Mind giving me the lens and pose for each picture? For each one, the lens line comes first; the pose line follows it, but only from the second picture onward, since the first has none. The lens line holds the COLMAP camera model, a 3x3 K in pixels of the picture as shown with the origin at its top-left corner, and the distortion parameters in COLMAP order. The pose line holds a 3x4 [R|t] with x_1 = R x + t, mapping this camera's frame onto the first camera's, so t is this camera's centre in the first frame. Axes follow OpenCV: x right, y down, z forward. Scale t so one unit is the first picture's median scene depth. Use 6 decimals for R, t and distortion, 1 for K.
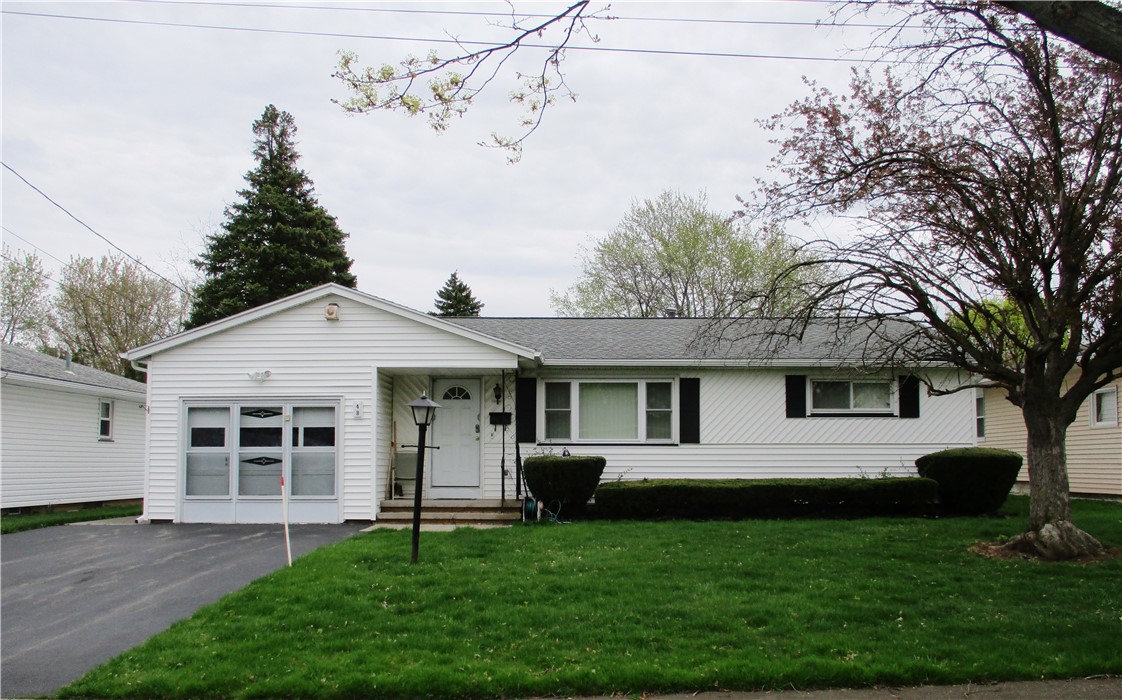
lens RADIAL K [[948.8, 0, 560.7], [0, 948.8, 427.1], [0, 0, 1]] dist [-0.016784, -0.007335]
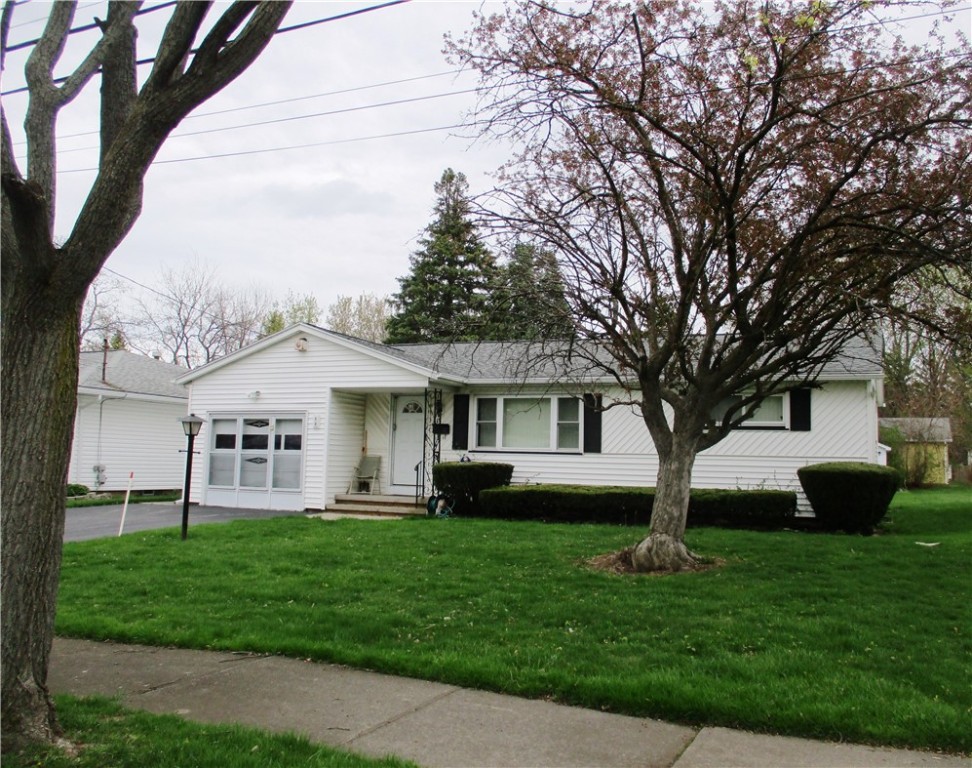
lens RADIAL K [[865.5, 0, 486.0], [0, 865.5, 384.0], [0, 0, 1]] dist [-0.036282, -0.001093]
pose [[0.923224, -0.013084, -0.384039, 0.414076], [-0.008772, 0.998442, -0.055104, -0.006202], [0.384161, 0.054242, 0.921671, 0.020099]]
